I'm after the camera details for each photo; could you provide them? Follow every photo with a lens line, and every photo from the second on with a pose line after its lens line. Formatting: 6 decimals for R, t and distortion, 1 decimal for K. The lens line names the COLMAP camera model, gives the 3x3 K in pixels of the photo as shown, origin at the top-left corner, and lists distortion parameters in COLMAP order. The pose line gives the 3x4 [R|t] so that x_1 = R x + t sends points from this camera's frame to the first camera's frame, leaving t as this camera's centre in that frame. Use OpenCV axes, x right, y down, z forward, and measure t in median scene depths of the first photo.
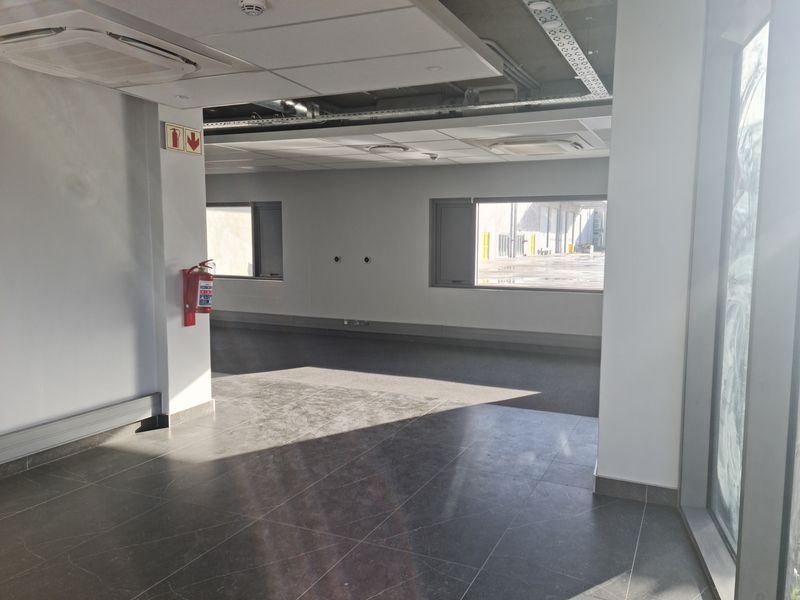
lens RADIAL K [[635.8, 0, 412.7], [0, 635.8, 324.7], [0, 0, 1]] dist [0.112373, -0.114373]
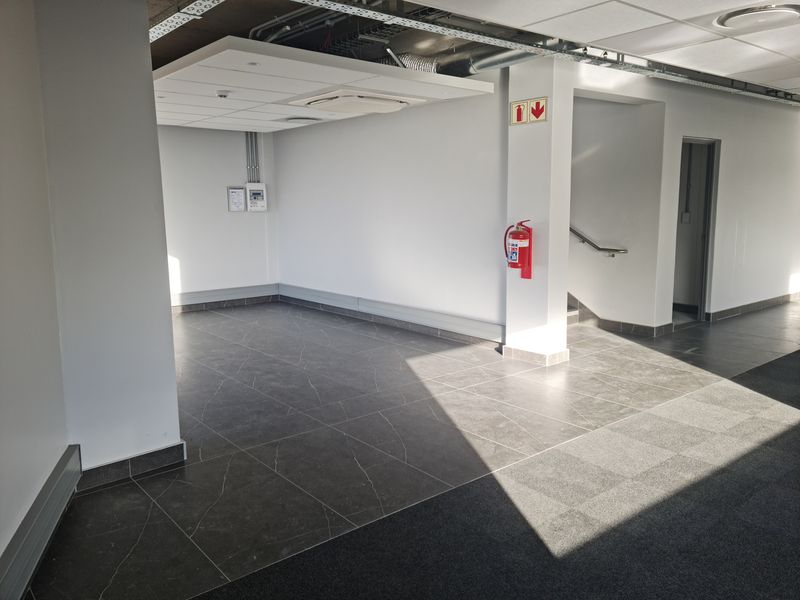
lens RADIAL K [[635.8, 0, 400.6], [0, 635.8, 298.5], [0, 0, 1]] dist [0.112373, -0.114373]
pose [[-0.447354, 0.140660, -0.883226, 0.749939], [-0.109673, 0.971474, 0.210263, -0.176676], [0.887607, 0.190928, -0.419166, 1.292338]]
